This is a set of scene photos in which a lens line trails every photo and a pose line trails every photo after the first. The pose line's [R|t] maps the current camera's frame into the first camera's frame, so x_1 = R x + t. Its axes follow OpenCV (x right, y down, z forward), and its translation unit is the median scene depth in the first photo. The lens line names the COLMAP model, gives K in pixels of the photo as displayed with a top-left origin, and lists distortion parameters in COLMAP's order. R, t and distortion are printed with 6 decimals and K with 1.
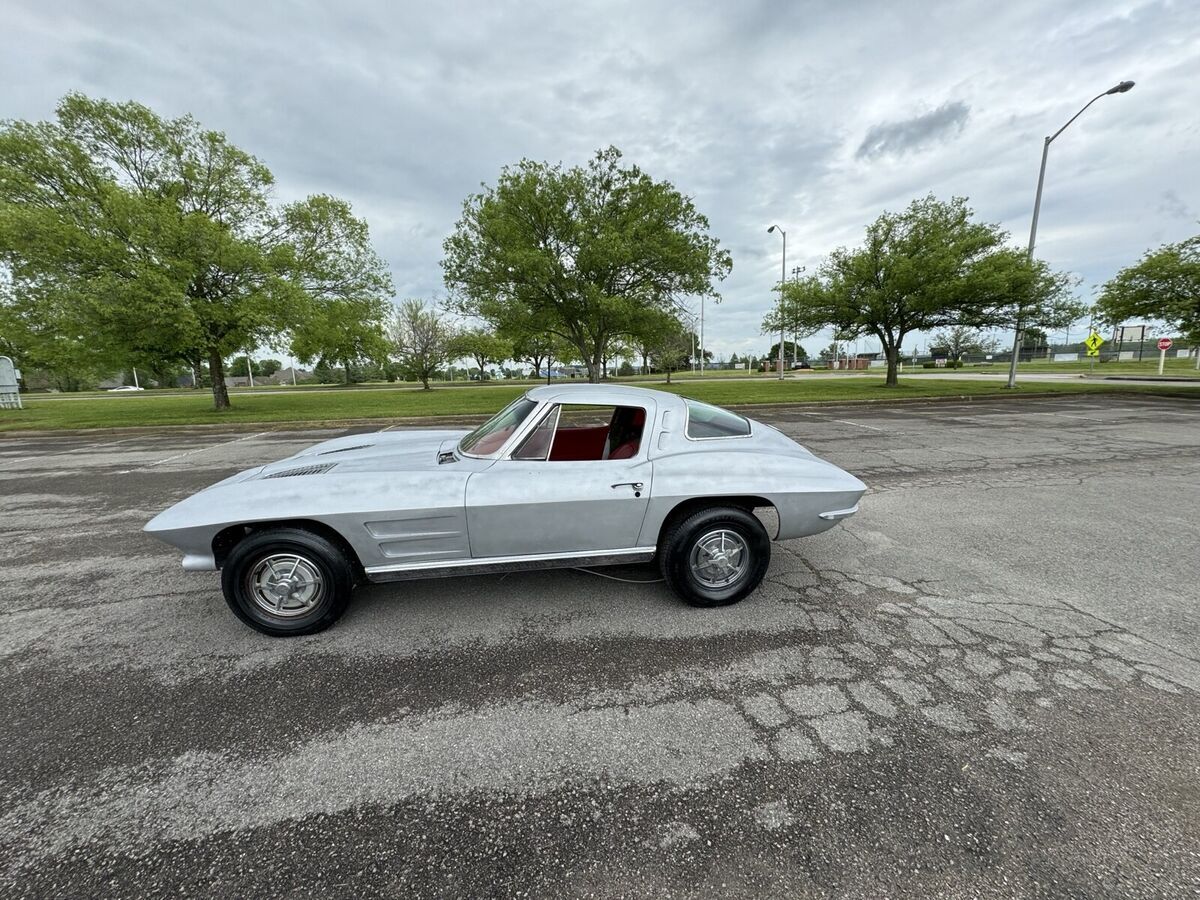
lens RADIAL K [[474.5, 0, 596.5], [0, 474.5, 451.7], [0, 0, 1]] dist [-0.001183, -0.000123]
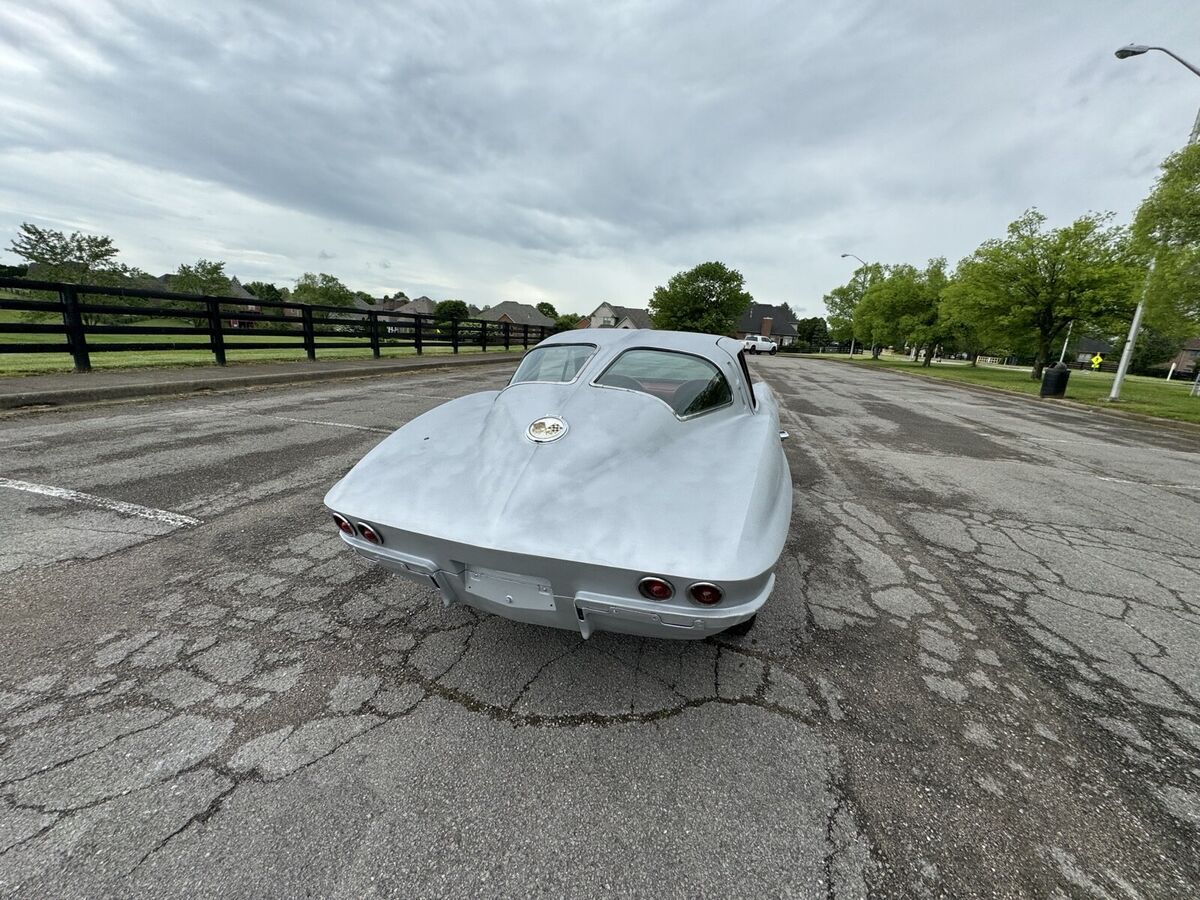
lens RADIAL K [[475.6, 0, 598.8], [0, 475.6, 450.2], [0, 0, 1]] dist [-0.001262, 0.000090]
pose [[-0.410770, 0.216587, -0.885640, 0.969274], [-0.216456, 0.920436, 0.325491, -0.239804], [0.885672, 0.325404, -0.331206, 1.529880]]
